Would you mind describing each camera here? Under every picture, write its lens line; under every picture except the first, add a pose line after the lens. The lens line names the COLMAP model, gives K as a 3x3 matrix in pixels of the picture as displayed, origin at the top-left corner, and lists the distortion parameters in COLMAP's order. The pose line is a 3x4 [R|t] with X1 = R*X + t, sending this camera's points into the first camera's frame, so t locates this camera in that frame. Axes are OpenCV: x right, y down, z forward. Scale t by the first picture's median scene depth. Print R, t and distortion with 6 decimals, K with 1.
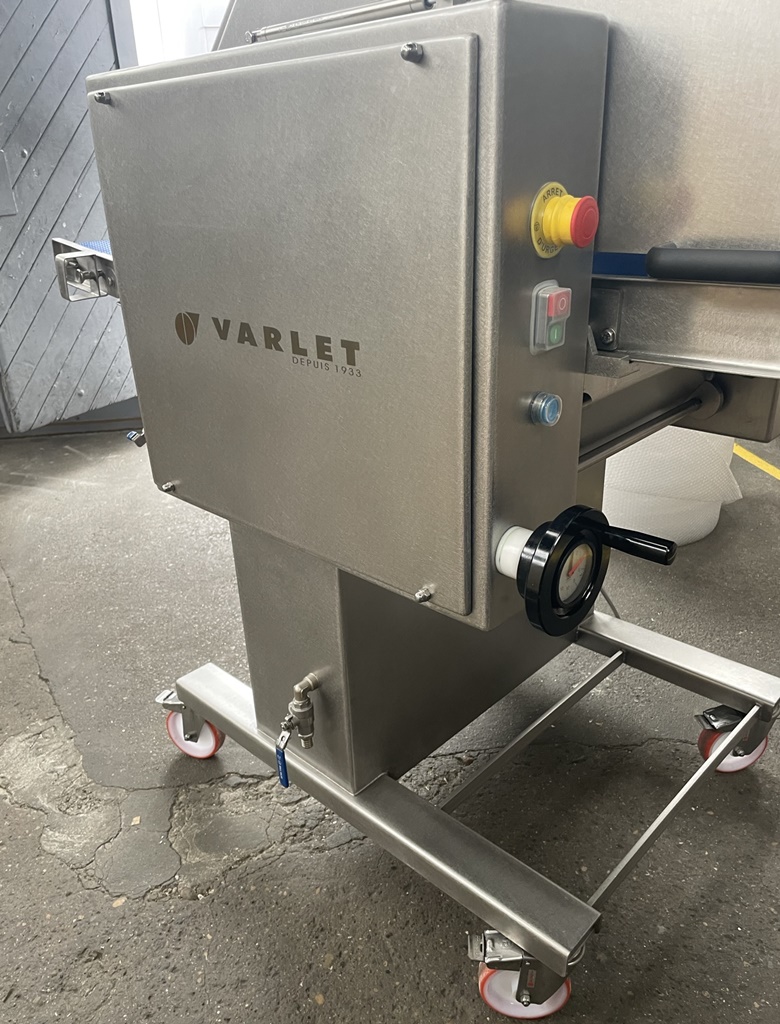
lens RADIAL K [[794.0, 0, 390.0], [0, 794.0, 512.0], [0, 0, 1]] dist [0.086538, -0.110818]
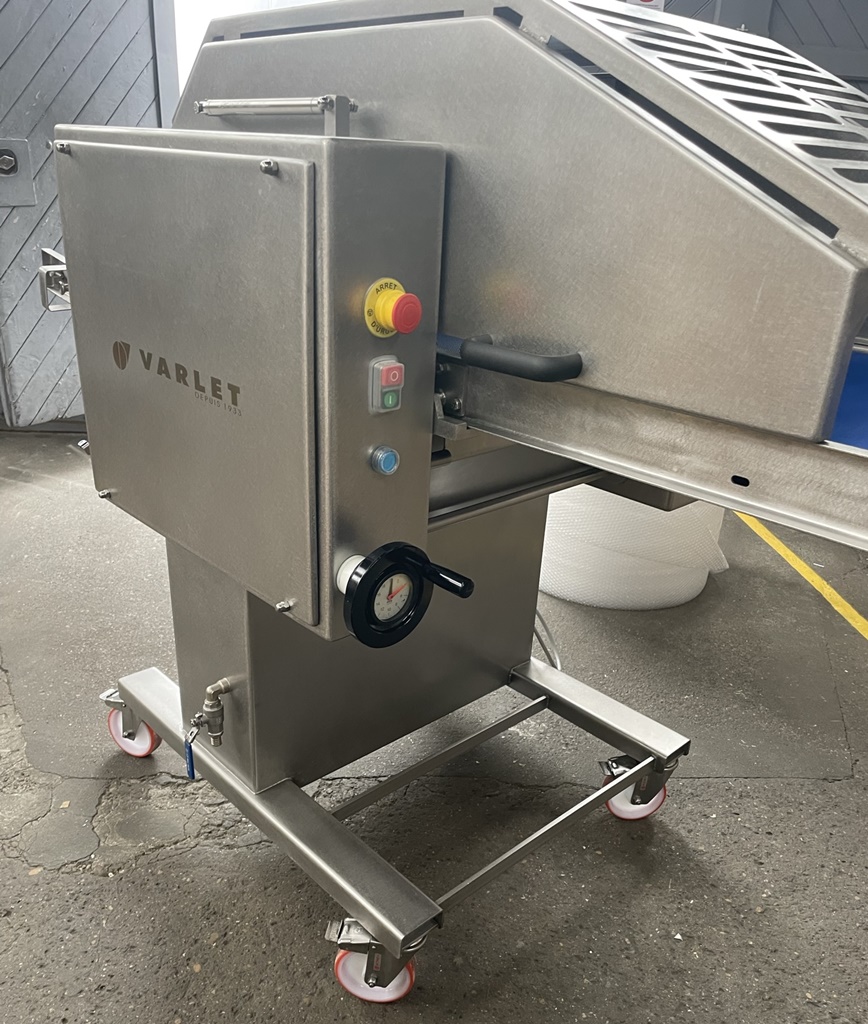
lens RADIAL K [[880.0, 0, 431.3], [0, 880.0, 565.5], [0, 0, 1]] dist [0.093846, -0.121302]
pose [[0.994449, 0.103934, -0.016397, 0.178285], [-0.103684, 0.994491, 0.015426, 0.001262], [0.017910, -0.013640, 0.999747, -0.195925]]
